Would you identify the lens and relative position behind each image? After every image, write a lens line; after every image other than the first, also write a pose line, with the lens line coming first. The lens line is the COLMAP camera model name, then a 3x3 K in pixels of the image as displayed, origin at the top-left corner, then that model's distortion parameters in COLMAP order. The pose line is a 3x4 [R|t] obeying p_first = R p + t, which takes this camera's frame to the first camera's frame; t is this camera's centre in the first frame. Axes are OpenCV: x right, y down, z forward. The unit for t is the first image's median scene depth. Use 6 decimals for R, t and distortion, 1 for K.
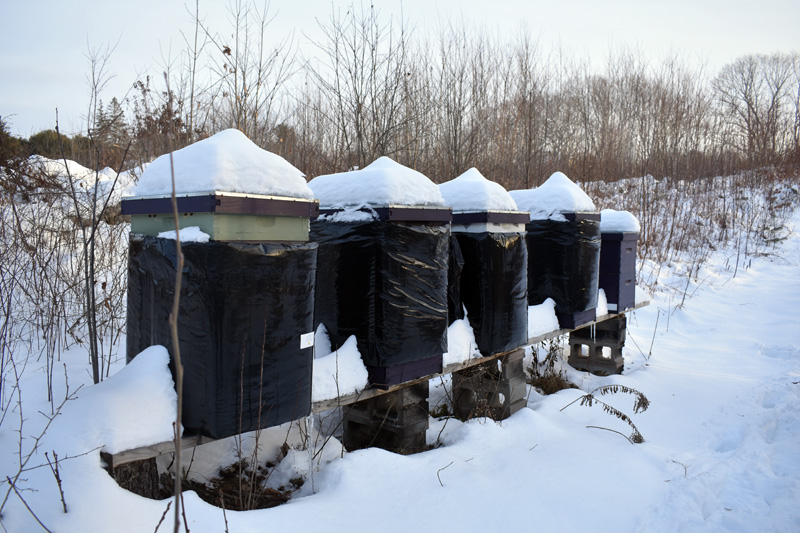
lens RADIAL K [[679.9, 0, 403.3], [0, 679.9, 268.7], [0, 0, 1]] dist [-0.030659, 0.007354]
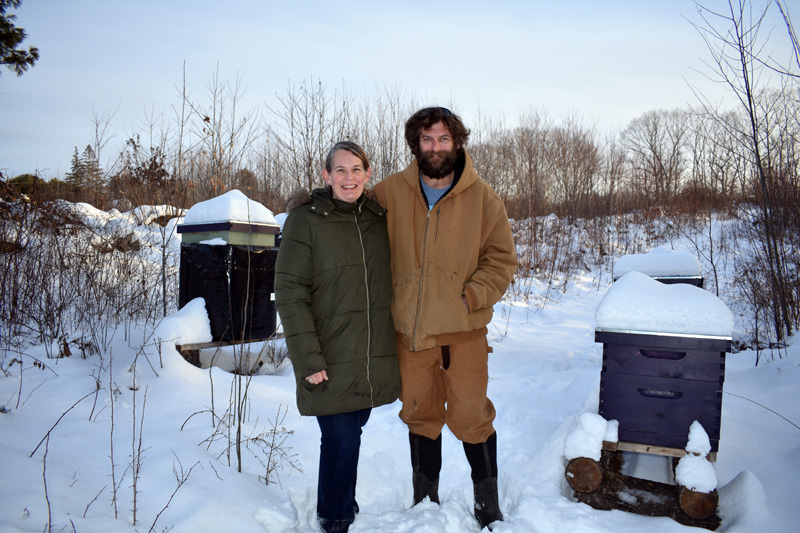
lens RADIAL K [[640.6, 0, 397.4], [0, 640.6, 262.7], [0, 0, 1]] dist [-0.024481, -0.005782]
pose [[0.997988, -0.007473, 0.062959, 0.022501], [0.011406, 0.997989, -0.062350, 0.029430], [-0.062367, 0.062943, 0.996067, -0.200135]]
